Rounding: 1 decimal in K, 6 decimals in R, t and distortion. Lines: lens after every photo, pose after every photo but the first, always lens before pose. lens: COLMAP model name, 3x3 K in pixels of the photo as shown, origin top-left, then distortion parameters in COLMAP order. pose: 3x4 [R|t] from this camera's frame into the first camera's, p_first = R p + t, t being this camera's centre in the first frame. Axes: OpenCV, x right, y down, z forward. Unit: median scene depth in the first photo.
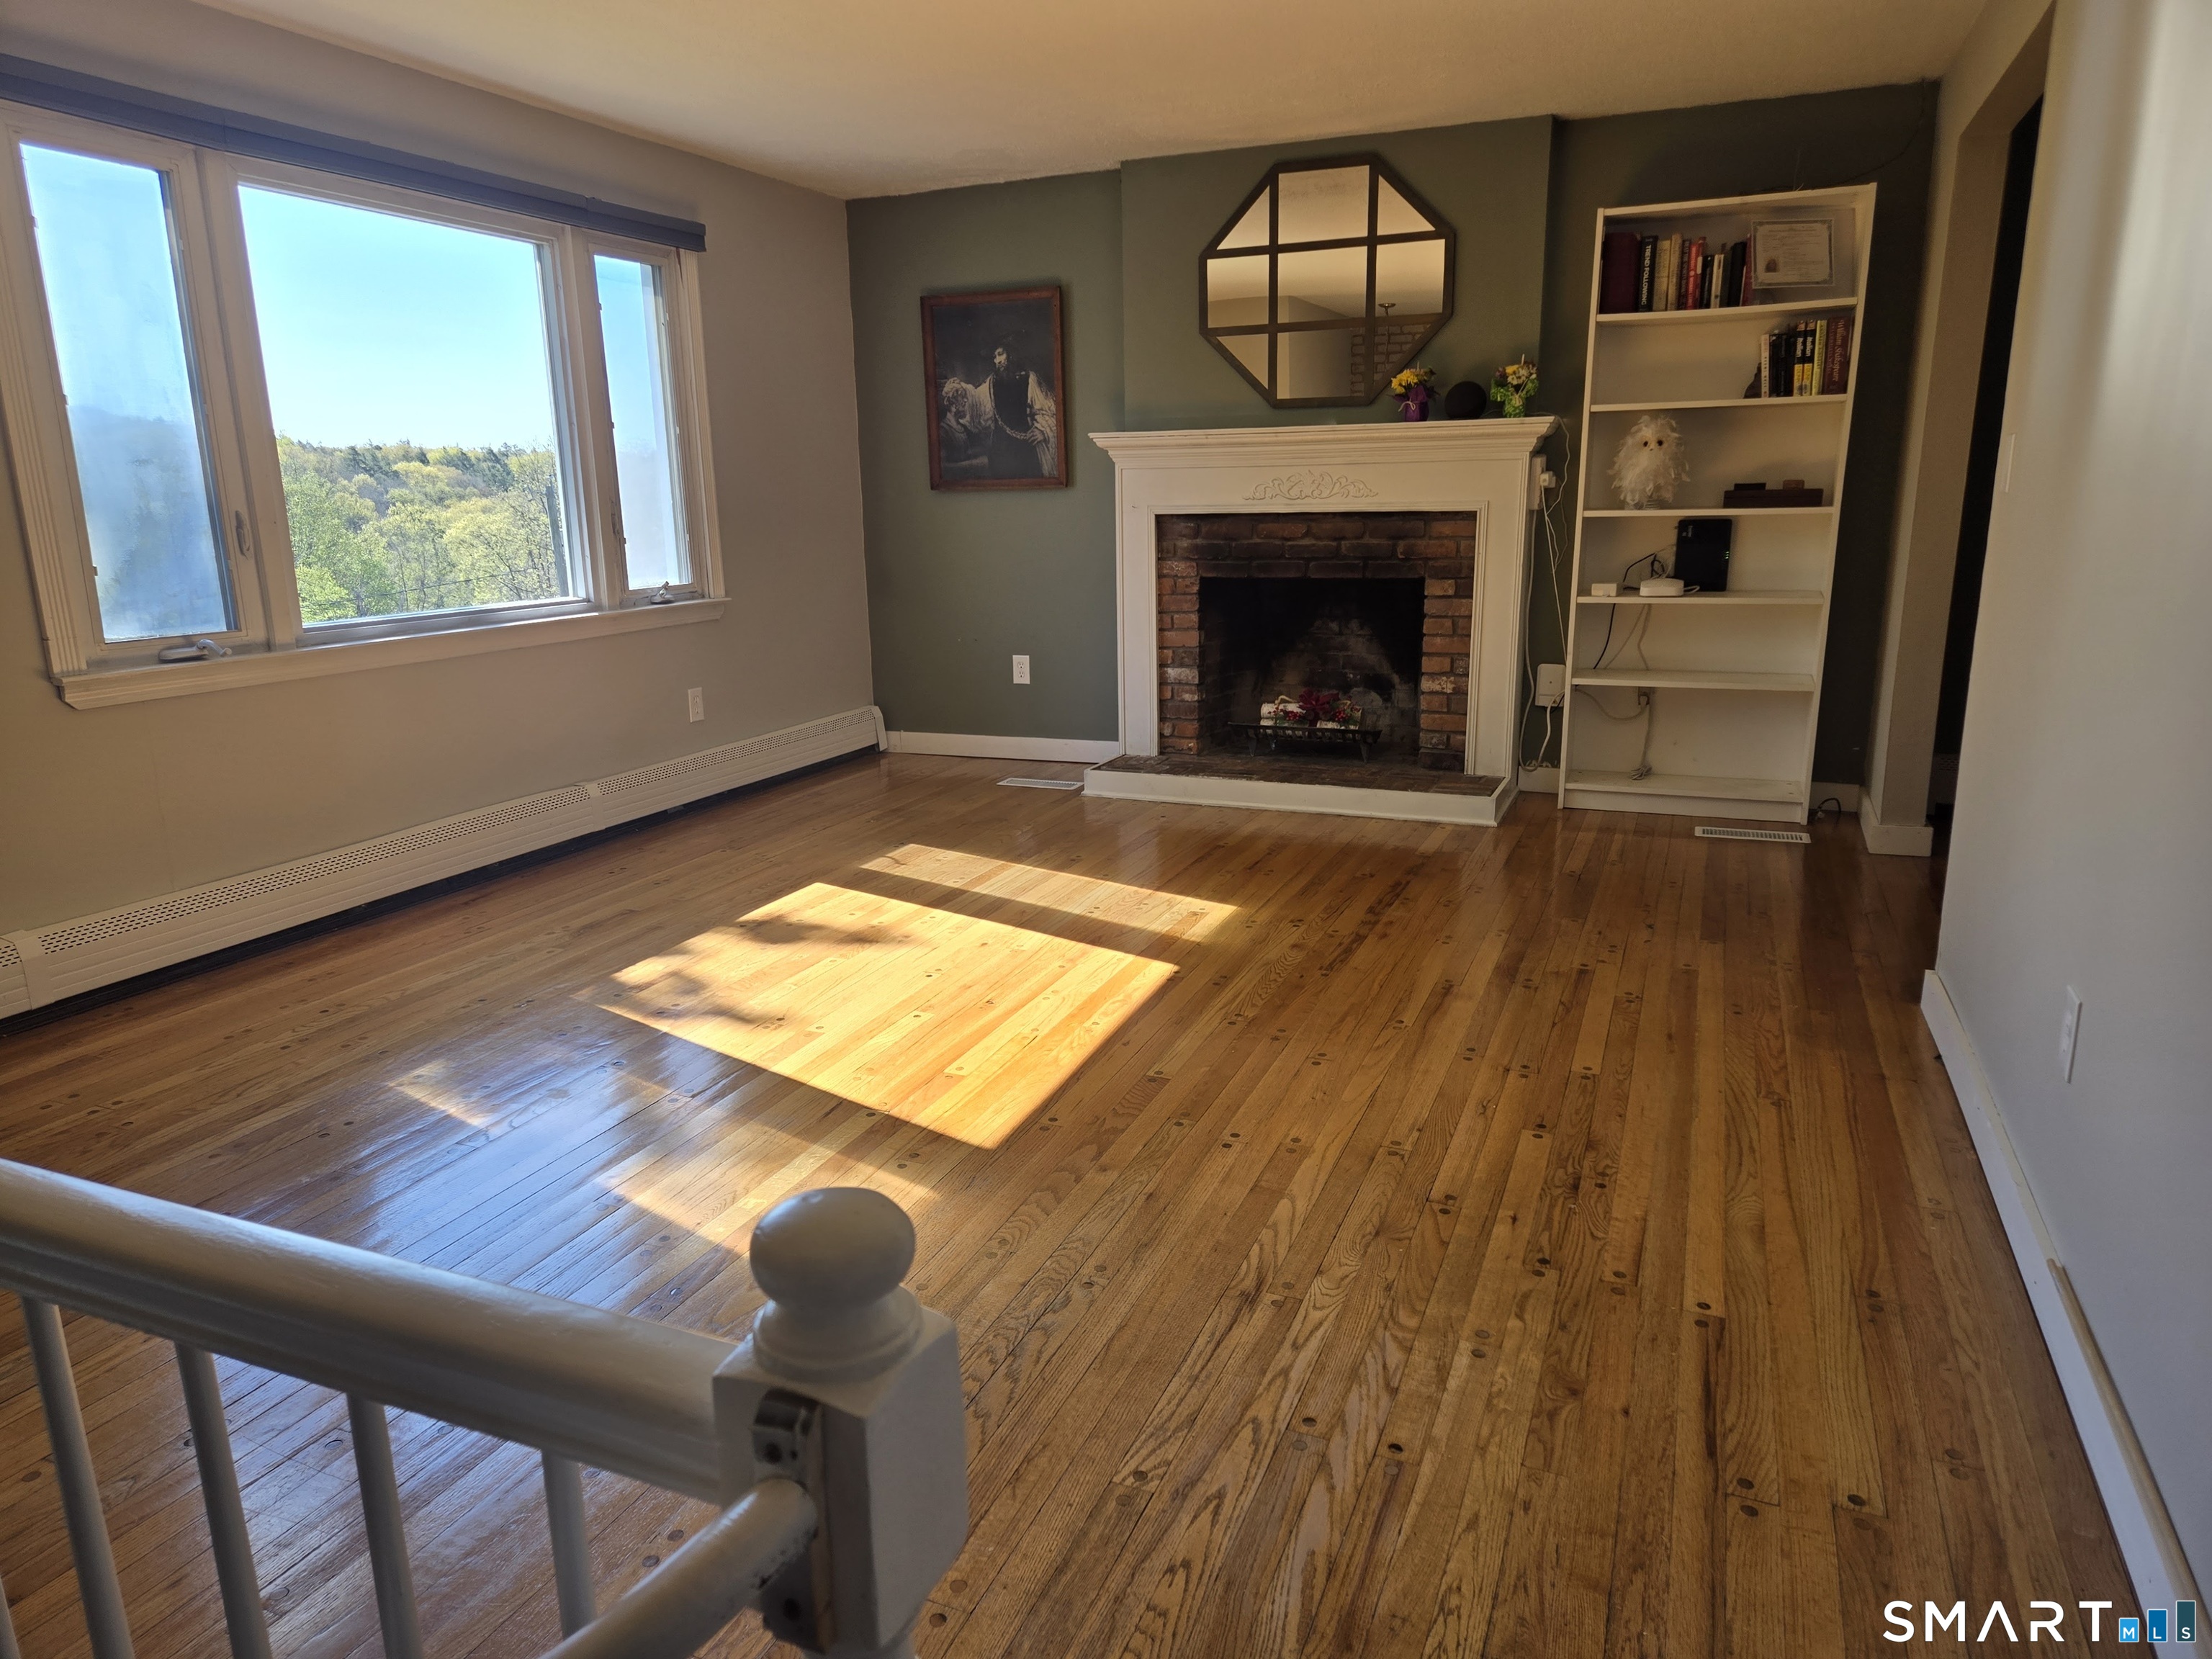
lens RADIAL K [[1474.5, 0, 1092.9], [0, 1474.5, 826.4], [0, 0, 1]] dist [0.080039, -0.061152]
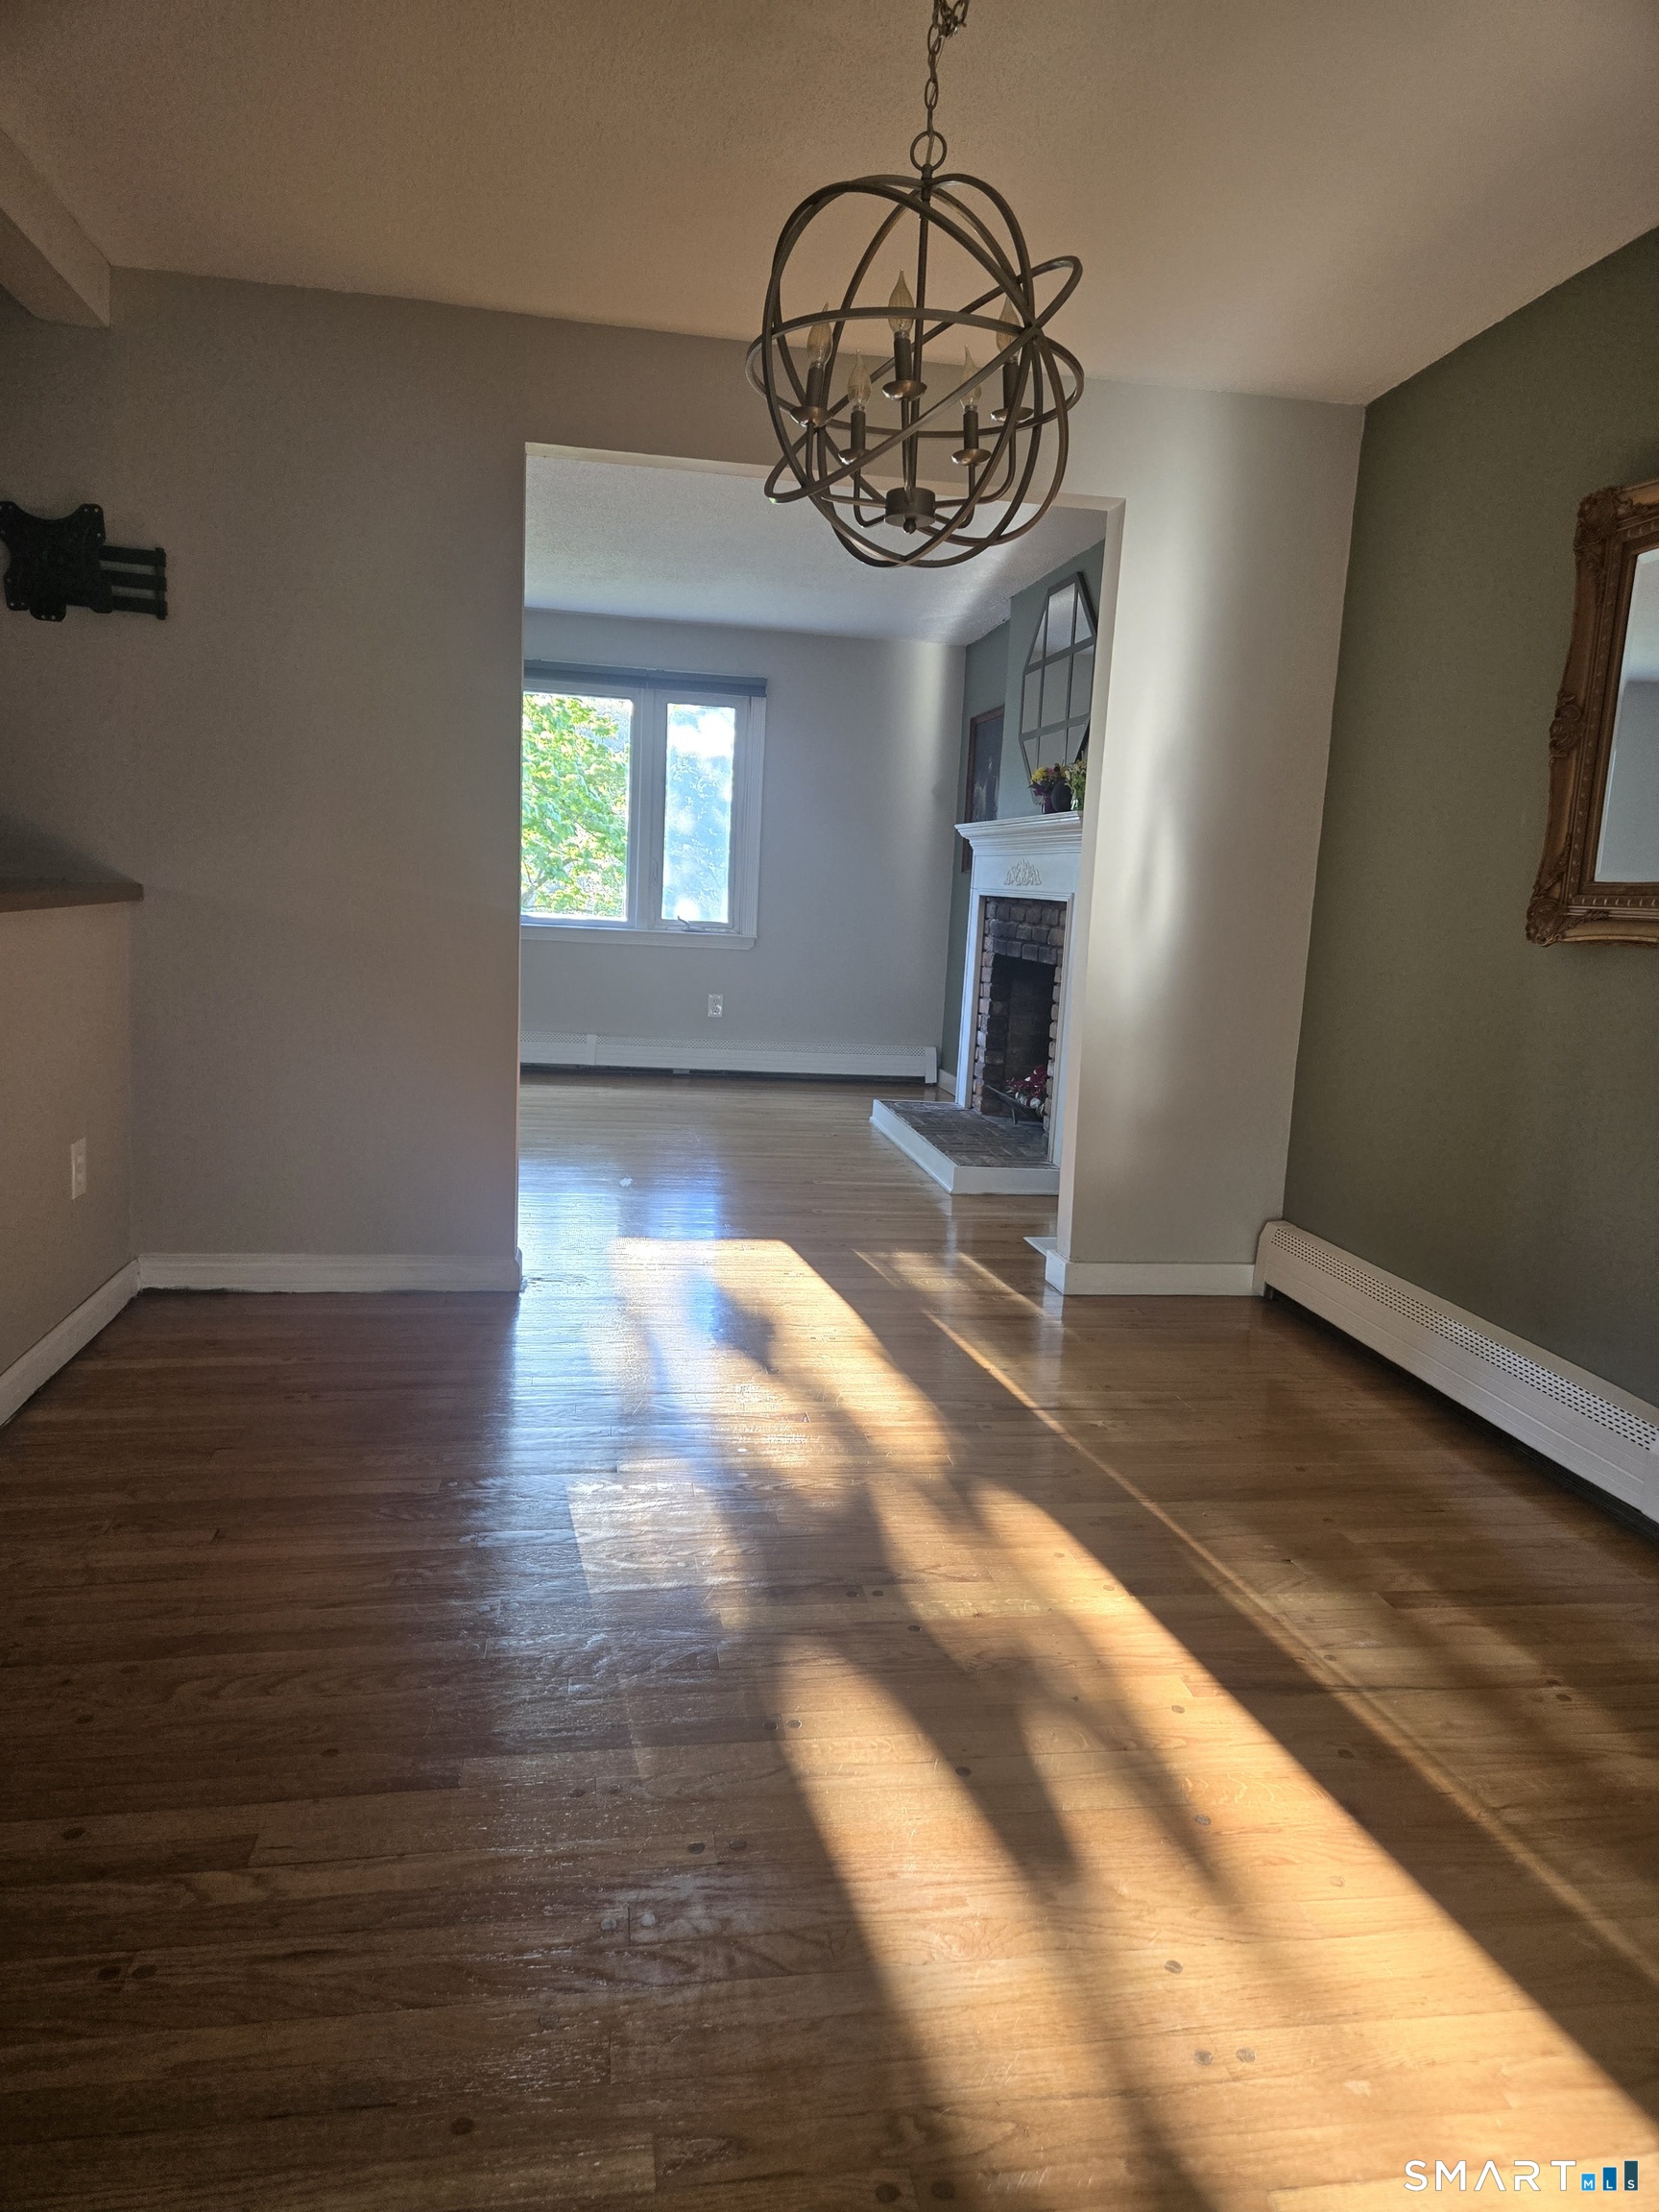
lens RADIAL K [[1474.5, 0, 839.7], [0, 1474.5, 1112.3], [0, 0, 1]] dist [0.080039, -0.061152]
pose [[0.530673, 0.176026, -0.829097, 1.367979], [-0.252379, 0.966642, 0.043690, -0.103144], [0.809130, 0.186061, 0.557396, 0.445166]]
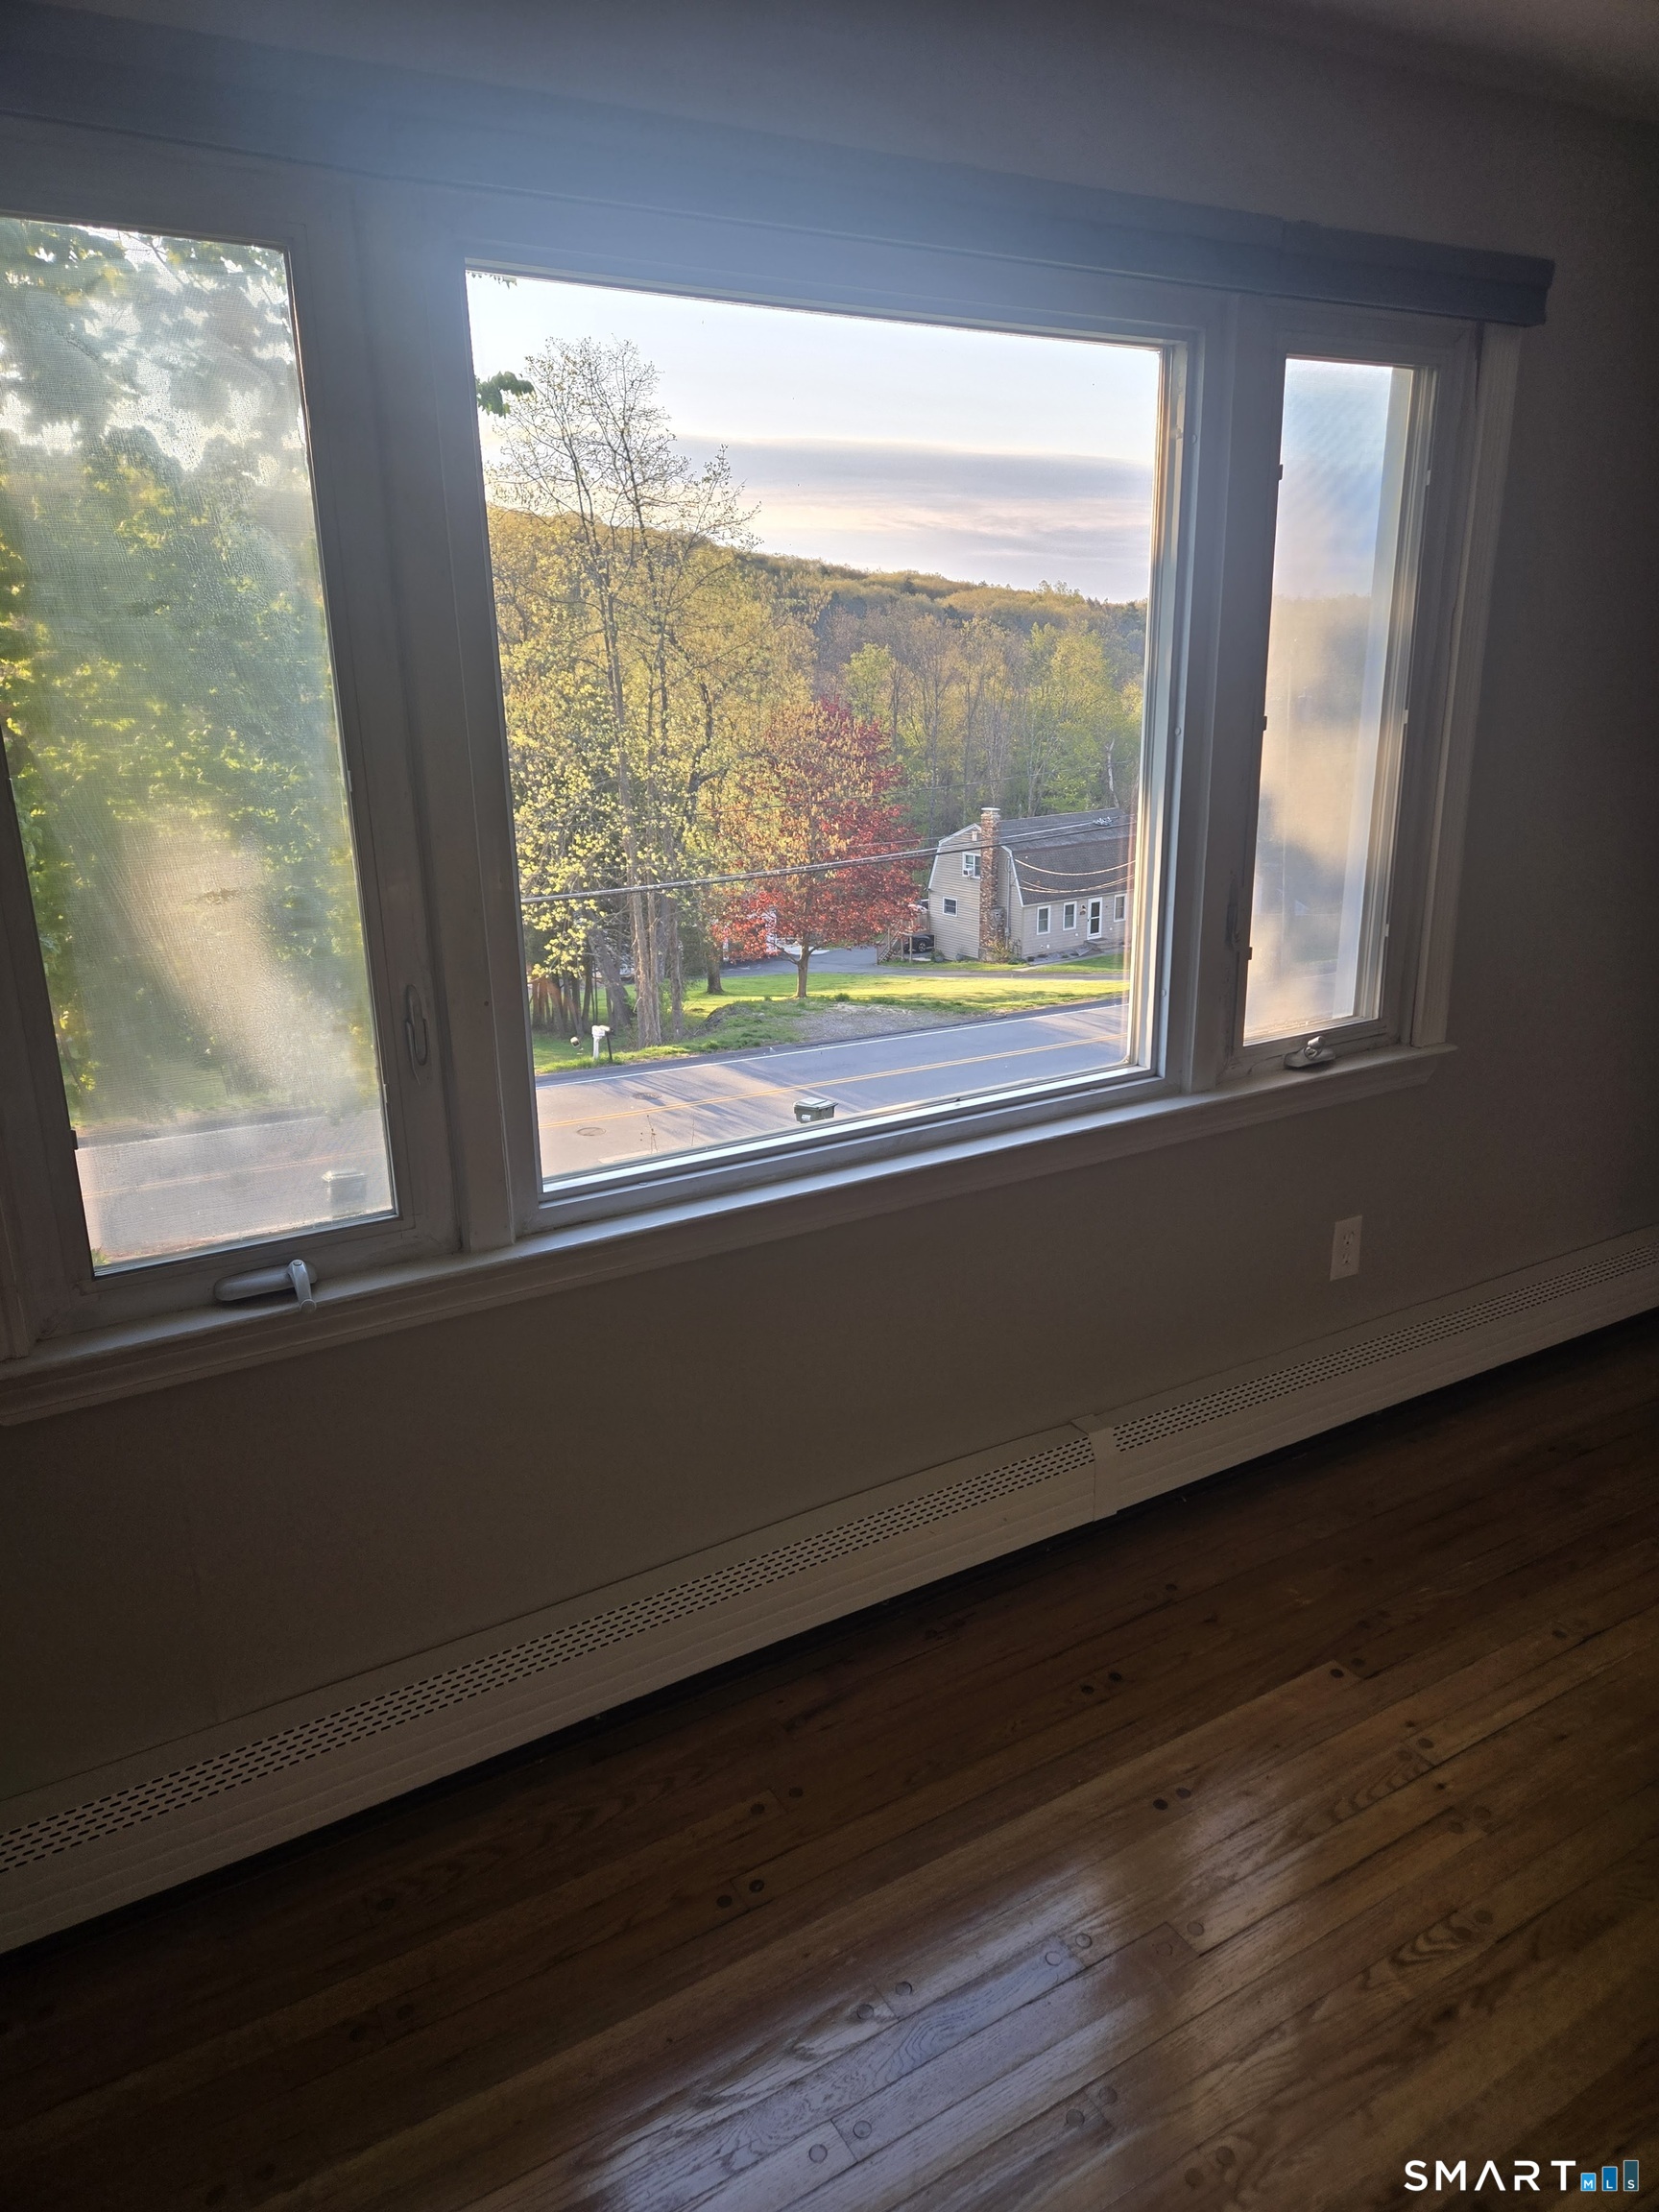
lens RADIAL K [[1474.5, 0, 828.1], [0, 1474.5, 1086.6], [0, 0, 1]] dist [0.080039, -0.061152]
pose [[0.801918, 0.170021, -0.572730, -0.172863], [-0.129553, 0.985328, 0.111110, -0.235447], [0.583218, -0.014903, 0.812179, 0.656651]]
